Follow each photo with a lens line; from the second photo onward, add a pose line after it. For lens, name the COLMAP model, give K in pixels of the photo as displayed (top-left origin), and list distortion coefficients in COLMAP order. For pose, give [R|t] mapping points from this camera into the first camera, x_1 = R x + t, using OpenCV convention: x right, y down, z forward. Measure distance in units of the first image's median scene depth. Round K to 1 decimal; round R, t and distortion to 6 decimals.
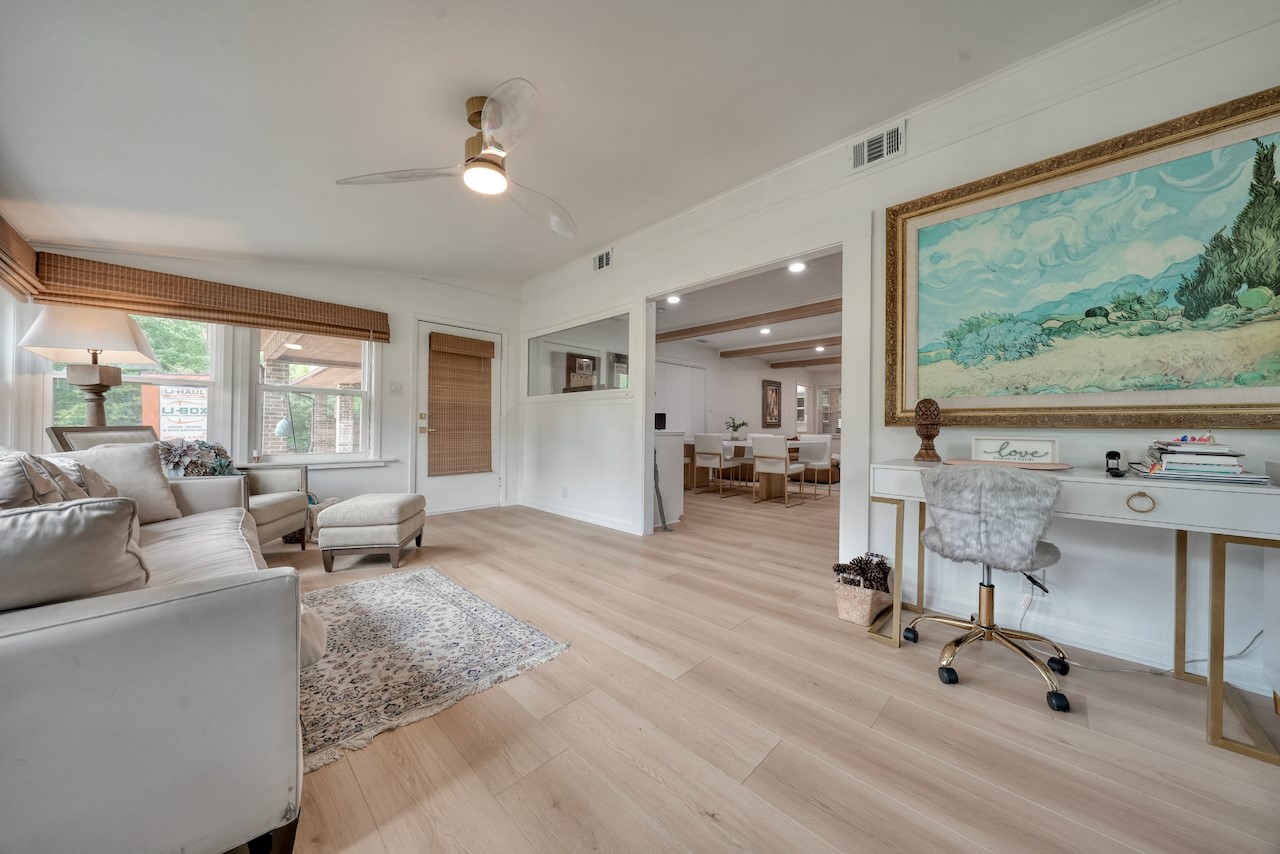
lens RADIAL K [[431.9, 0, 642.5], [0, 431.9, 425.1], [0, 0, 1]] dist [-0.006452, 0.001424]
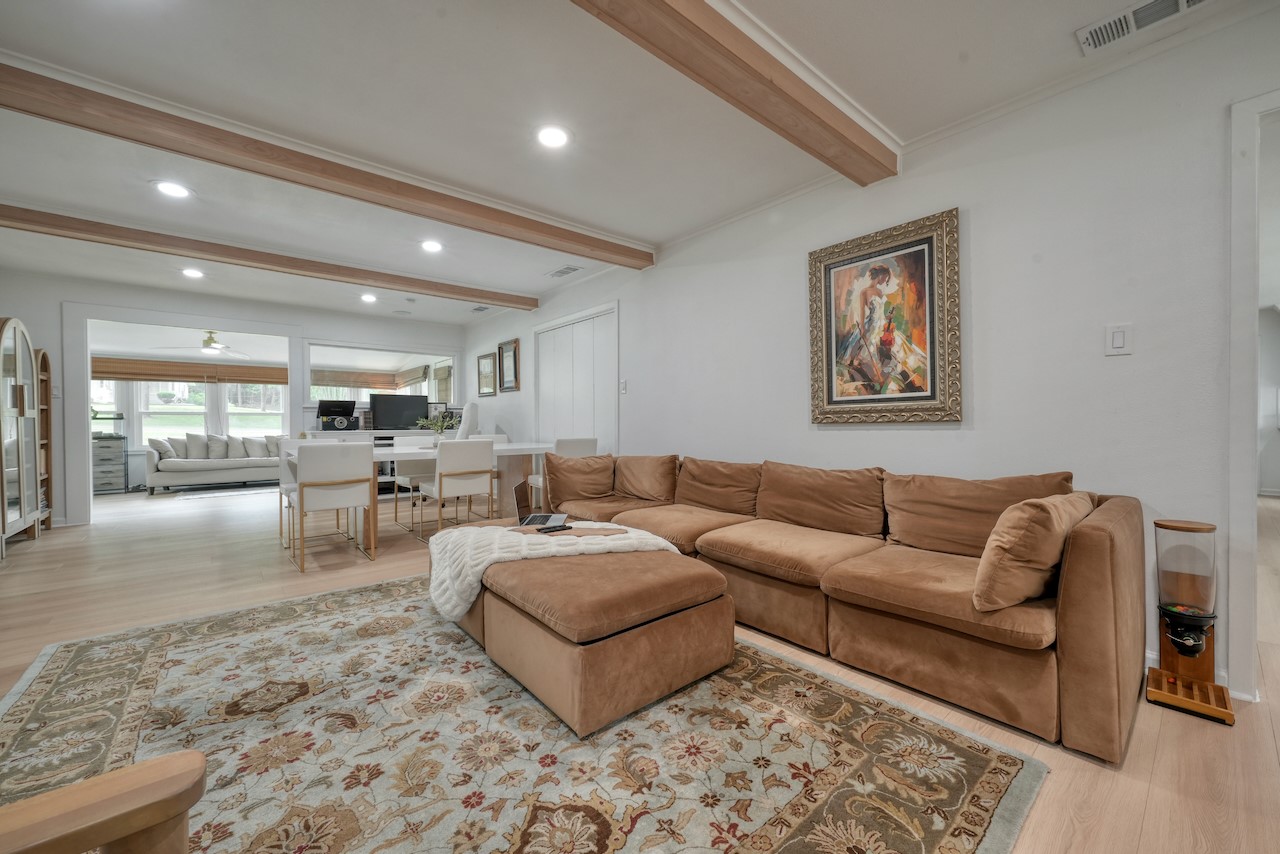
lens RADIAL K [[489.0, 0, 640.0], [0, 489.0, 427.0], [0, 0, 1]] dist [-0.002710, 0.000297]
pose [[-0.085145, -0.002297, -0.996366, 2.426907], [0.011107, 0.999933, -0.003254, 0.027384], [0.996307, -0.011344, -0.085114, 3.675625]]
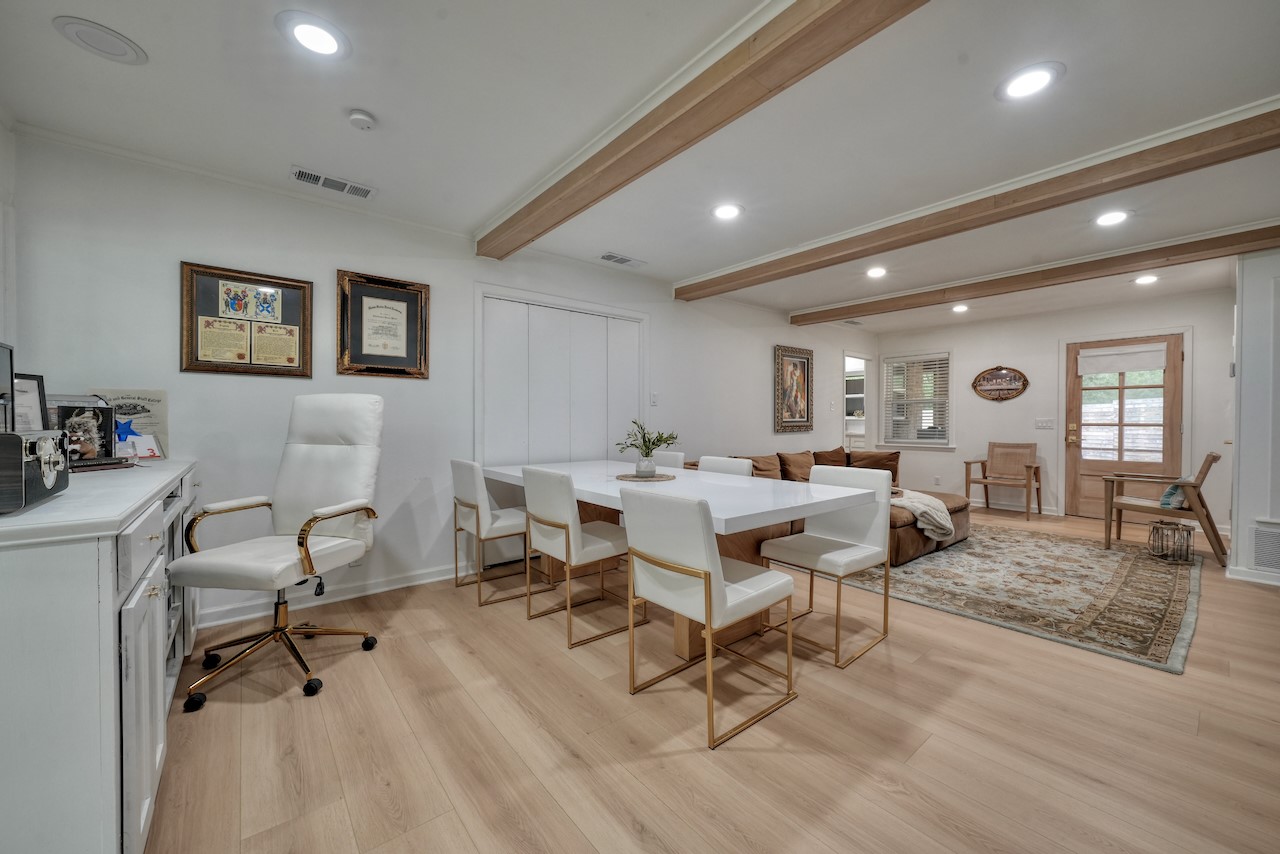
lens RADIAL K [[486.3, 0, 642.9], [0, 486.3, 425.0], [0, 0, 1]] dist [-0.001841, 0.000048]
pose [[0.994808, -0.007014, -0.101532, 0.704498], [0.008623, 0.999844, 0.015414, -0.060453], [0.101408, -0.016209, 0.994713, 1.484391]]
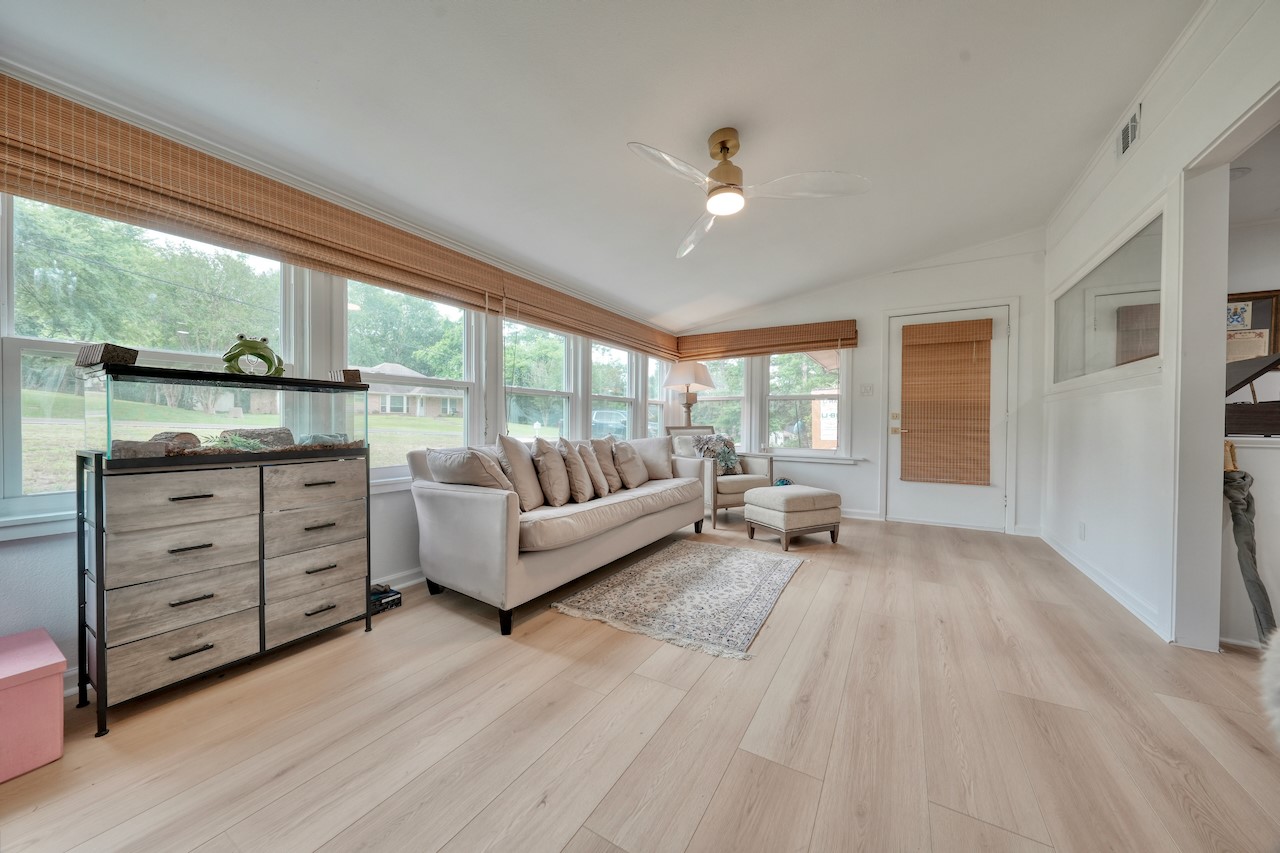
lens RADIAL K [[431.9, 0, 642.5], [0, 431.9, 424.6], [0, 0, 1]] dist [-0.006452, 0.001424]
pose [[0.235066, -0.002869, -0.971975, 0.546517], [-0.000854, 0.999995, -0.003158, 0.002661], [0.971979, 0.001572, 0.235062, 0.443282]]
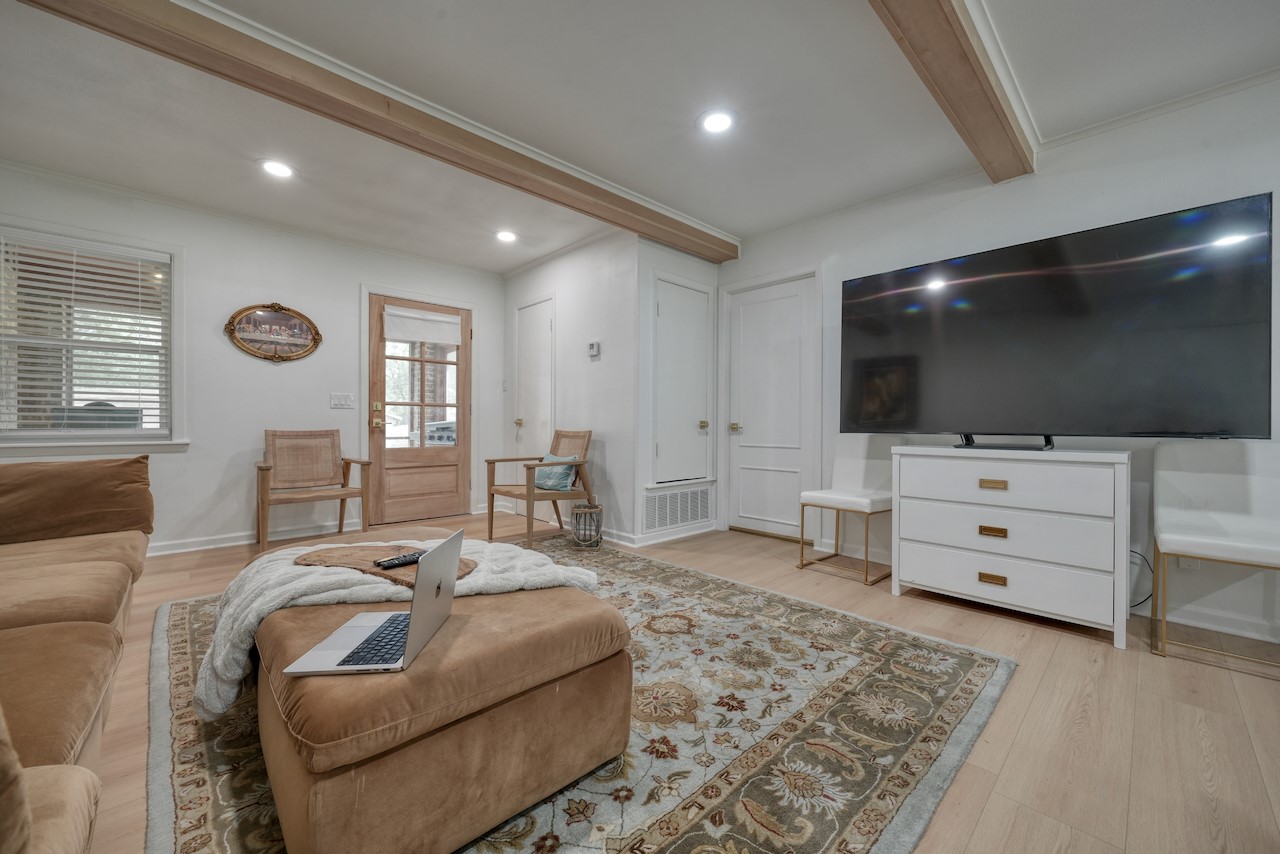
lens RADIAL K [[489.0, 0, 640.0], [0, 489.0, 427.0], [0, 0, 1]] dist [-0.002710, 0.000297]
pose [[0.030052, -0.018290, 0.999381, 0.794816], [-0.013897, 0.999728, 0.018714, 0.035488], [-0.999452, -0.014450, 0.029790, 3.077235]]
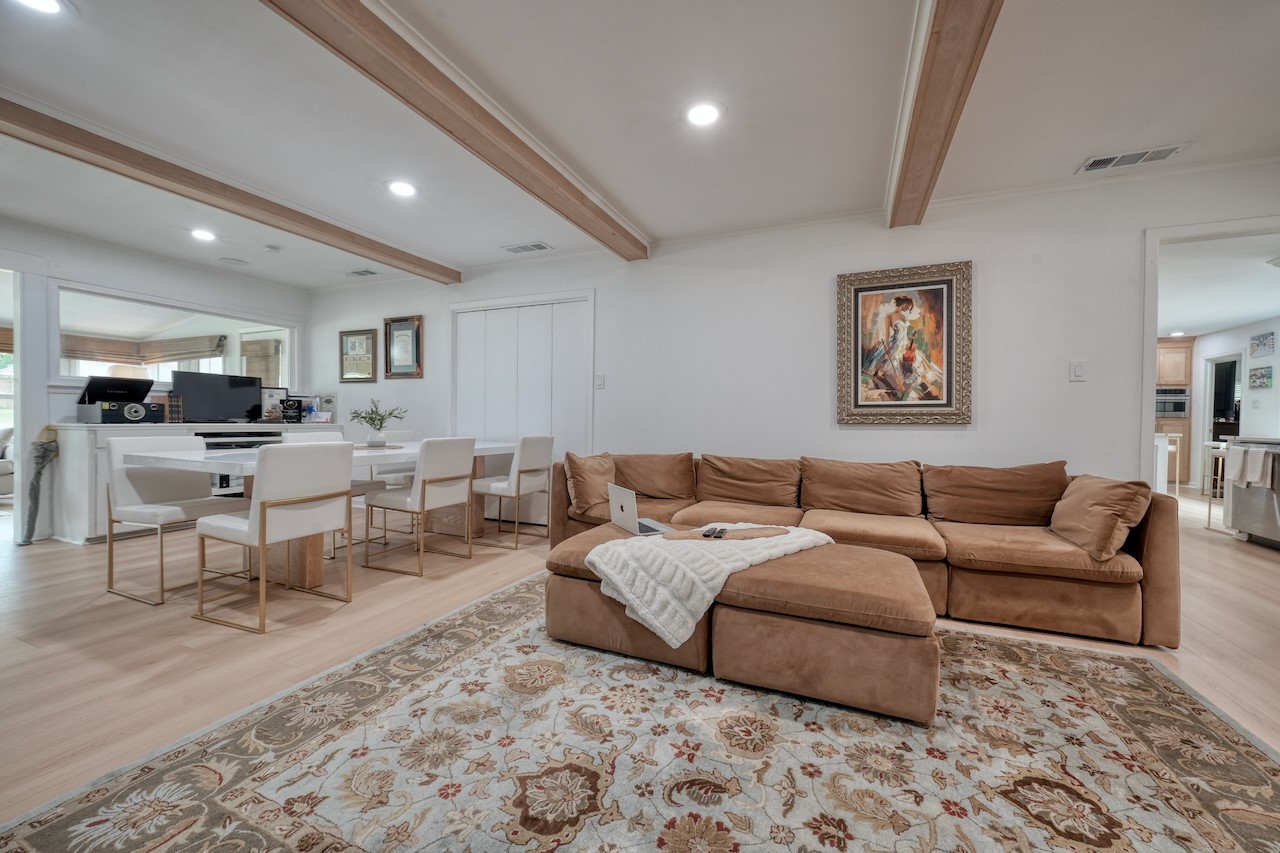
lens RADIAL K [[489.0, 0, 640.0], [0, 489.0, 426.5], [0, 0, 1]] dist [-0.002710, 0.000297]
pose [[0.370061, 0.005530, -0.928991, 2.264565], [-0.001270, 0.999984, 0.005447, 0.020266], [0.929006, -0.000836, 0.370063, 2.925685]]
